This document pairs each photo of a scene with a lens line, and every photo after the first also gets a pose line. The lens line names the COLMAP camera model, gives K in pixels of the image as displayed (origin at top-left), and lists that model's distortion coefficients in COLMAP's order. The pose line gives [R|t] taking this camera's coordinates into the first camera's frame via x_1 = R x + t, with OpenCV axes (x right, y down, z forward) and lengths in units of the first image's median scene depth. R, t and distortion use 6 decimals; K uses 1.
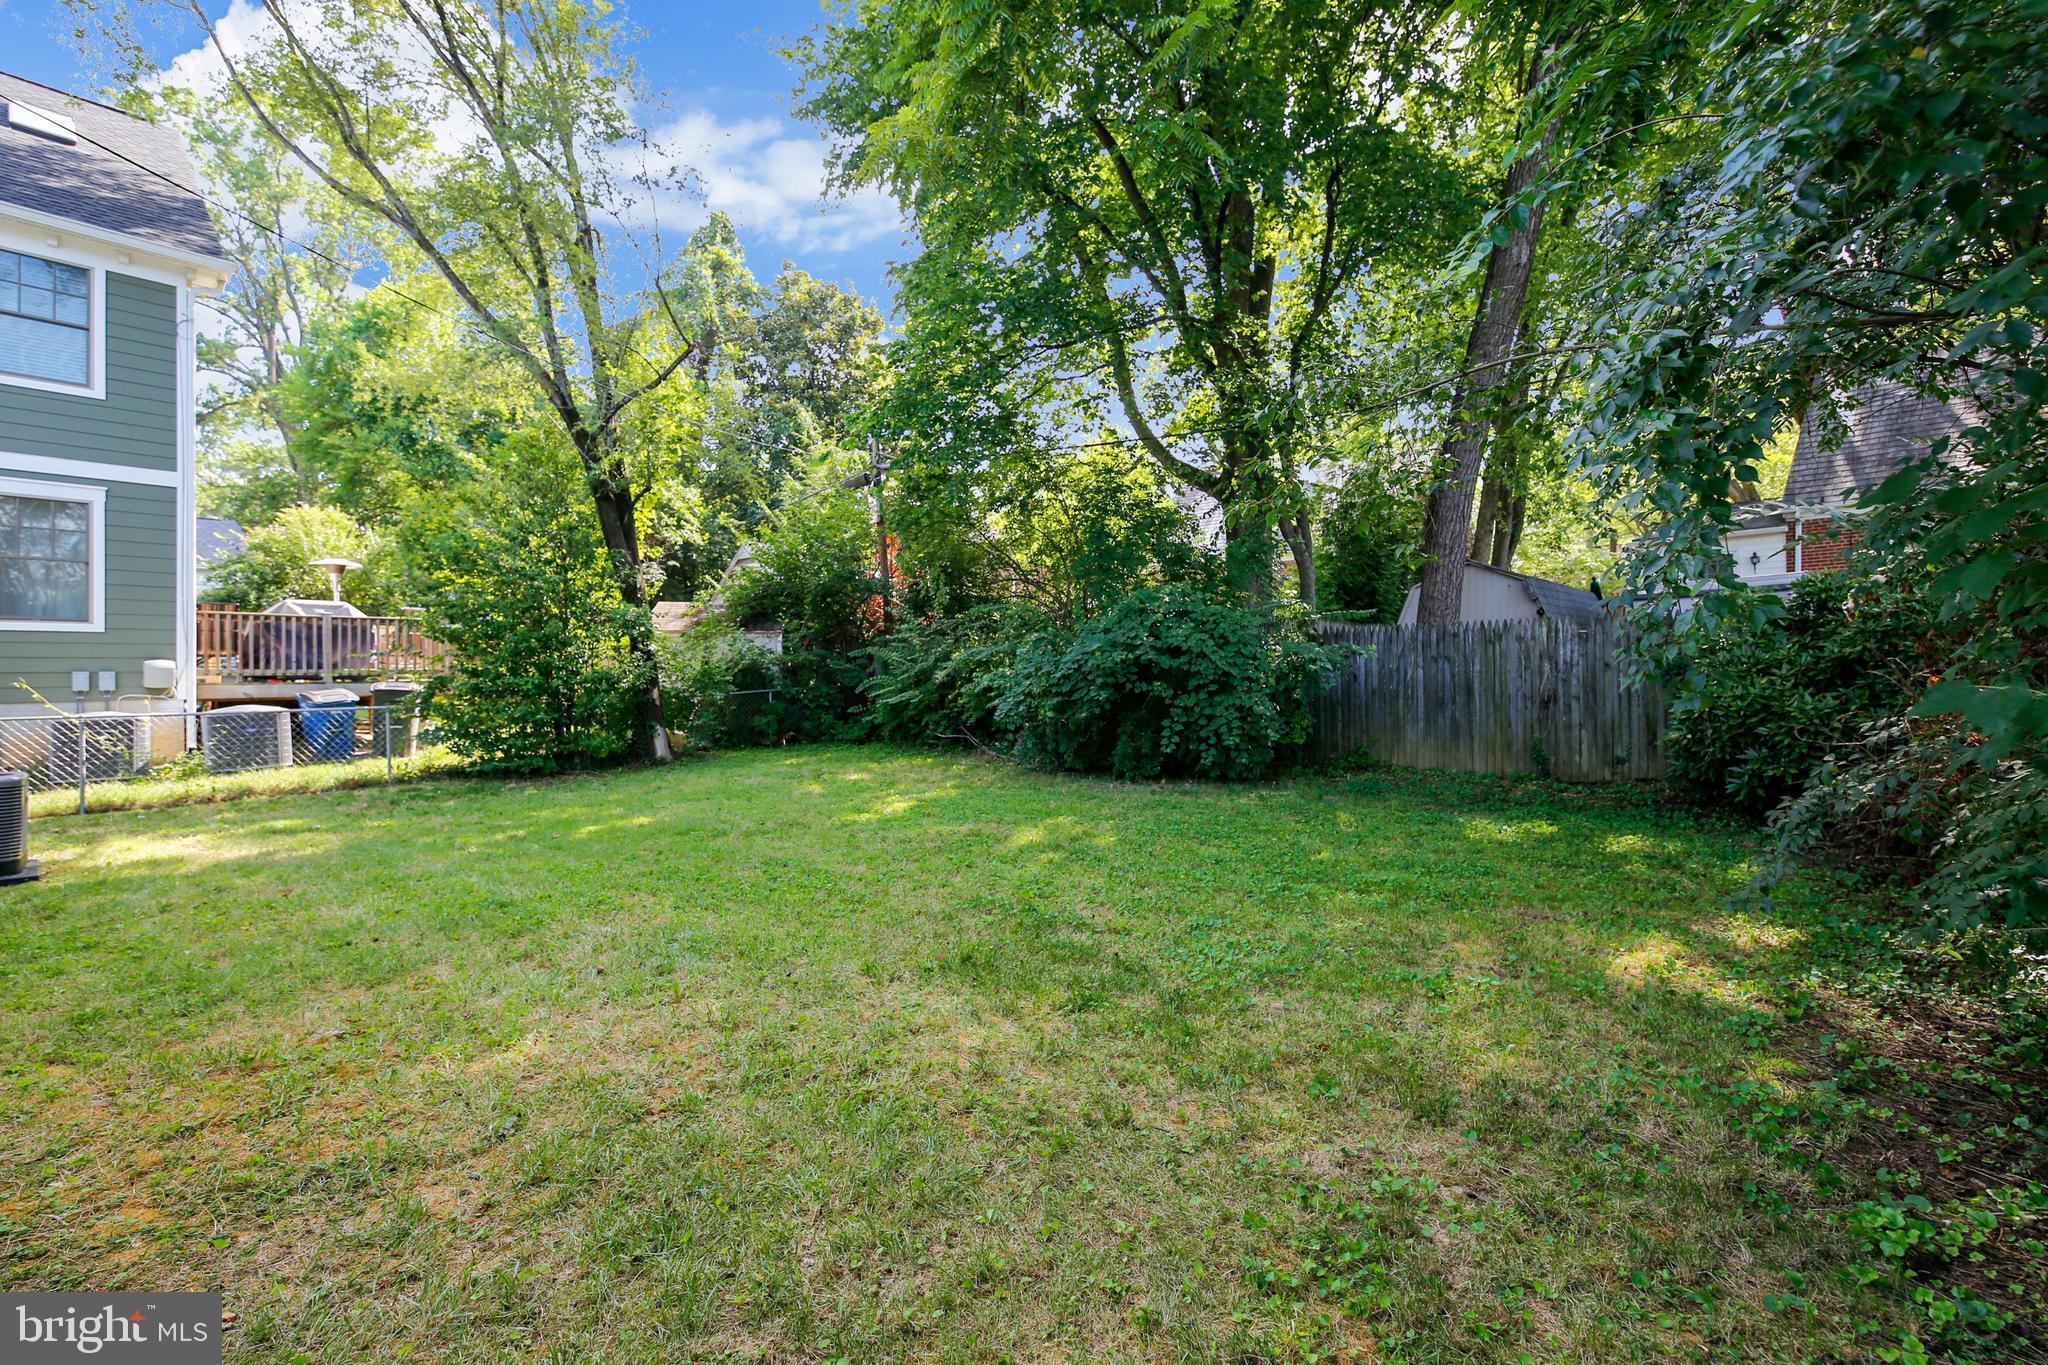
lens RADIAL K [[888.7, 0, 1014.7], [0, 888.7, 677.1], [0, 0, 1]] dist [-0.000618, -0.000372]
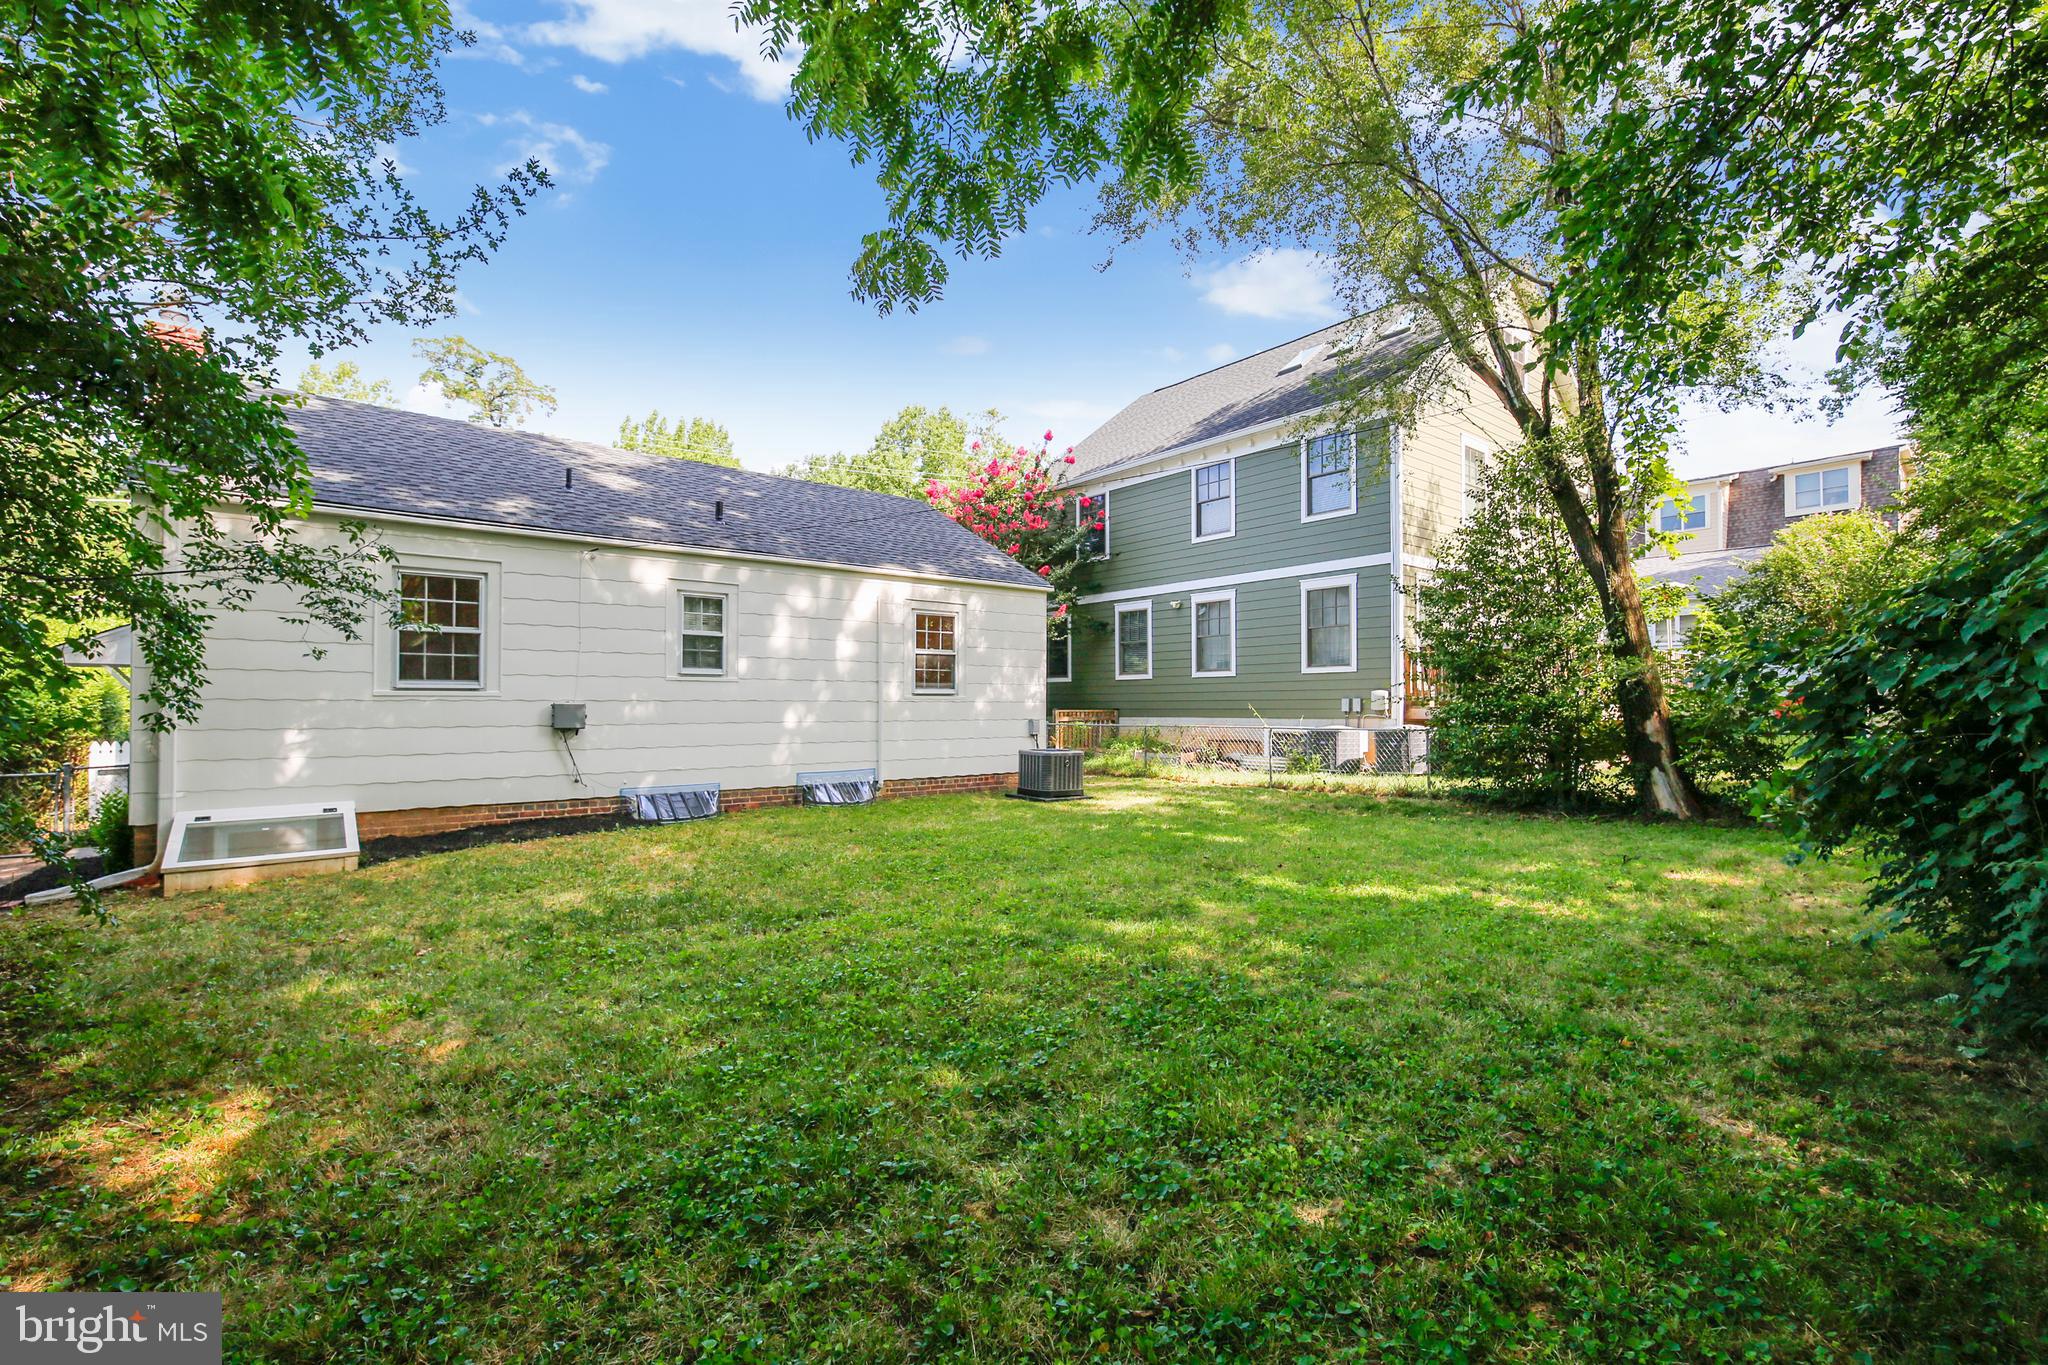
lens RADIAL K [[888.7, 0, 1014.7], [0, 888.7, 677.1], [0, 0, 1]] dist [-0.000618, -0.000372]
pose [[-0.225558, -0.025066, -0.973907, 0.549200], [0.001674, 0.999658, -0.026116, -0.004279], [0.974228, -0.007521, -0.225439, 0.779245]]
